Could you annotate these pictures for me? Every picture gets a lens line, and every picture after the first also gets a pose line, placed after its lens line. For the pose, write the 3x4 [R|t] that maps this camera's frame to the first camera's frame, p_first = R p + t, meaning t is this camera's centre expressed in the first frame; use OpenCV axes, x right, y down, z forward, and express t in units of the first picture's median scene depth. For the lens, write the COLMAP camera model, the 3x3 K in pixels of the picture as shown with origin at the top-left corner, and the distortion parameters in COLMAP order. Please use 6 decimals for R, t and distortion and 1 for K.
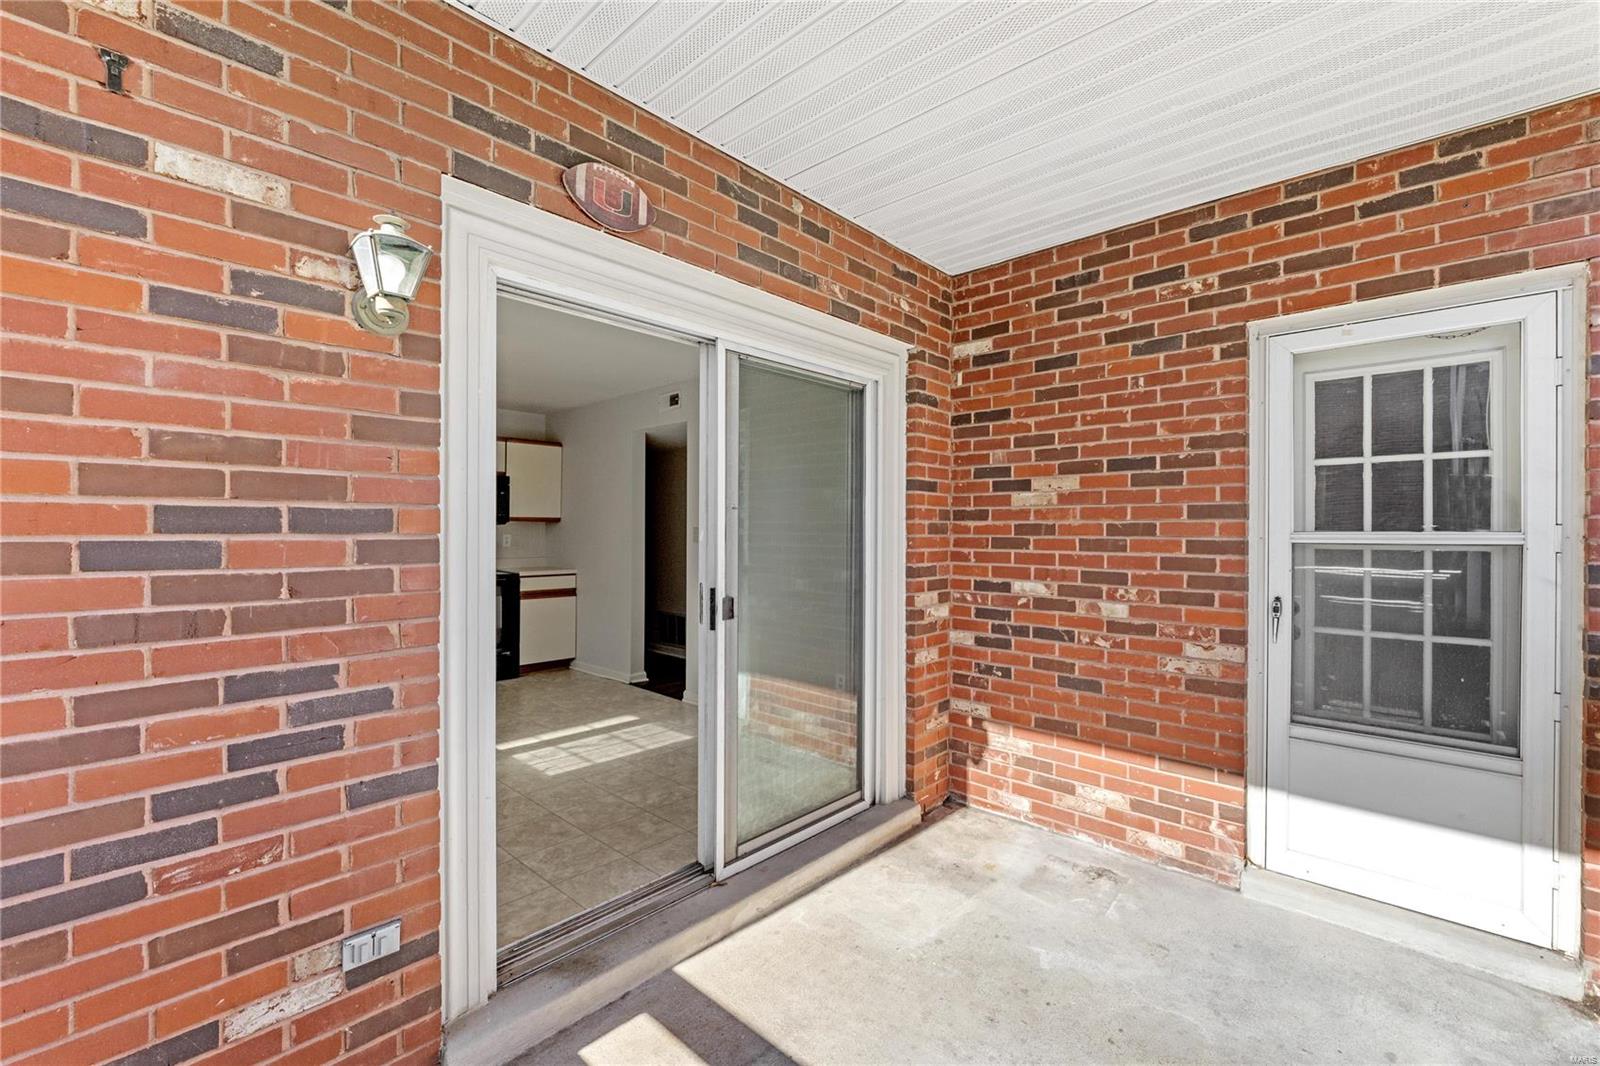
lens RADIAL K [[678.0, 0, 800.0], [0, 678.0, 533.0], [0, 0, 1]] dist [-0.001446, -0.000030]
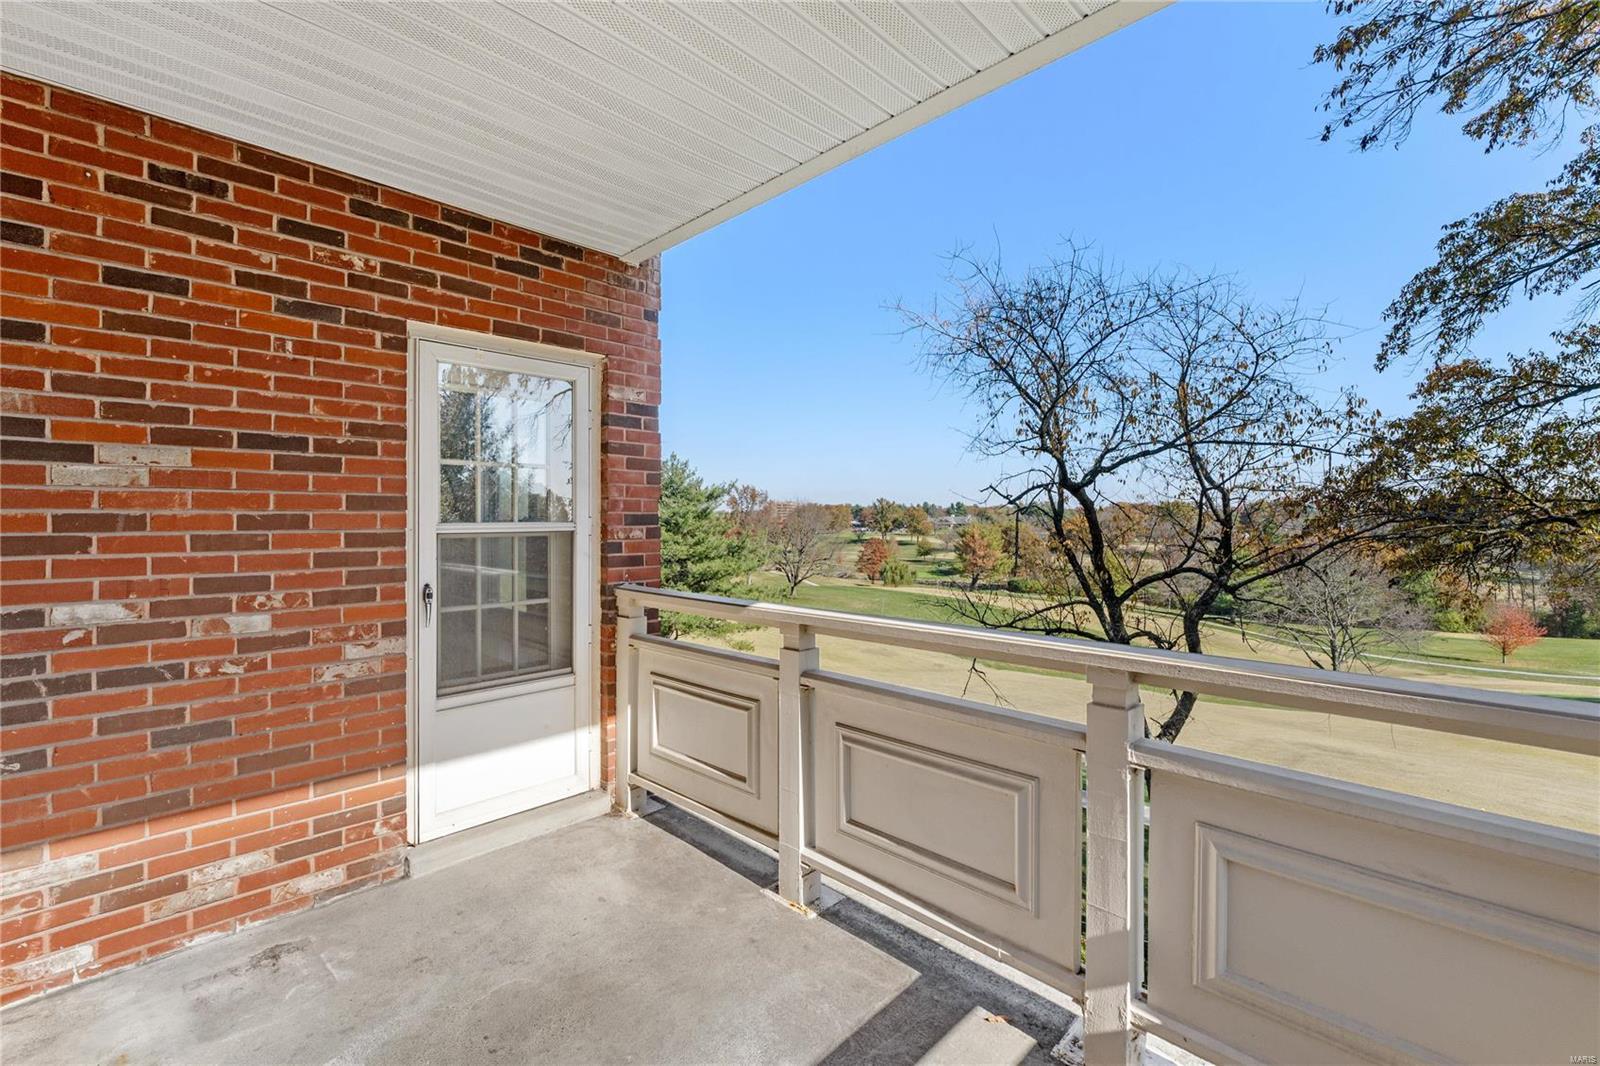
lens RADIAL K [[674.0, 0, 810.6], [0, 674.0, 519.0], [0, 0, 1]] dist [-0.006731, 0.000116]
pose [[0.022907, -0.001130, 0.999737, -0.319582], [0.008391, 0.999964, 0.000938, -0.004103], [-0.999702, 0.008367, 0.022916, 0.340736]]
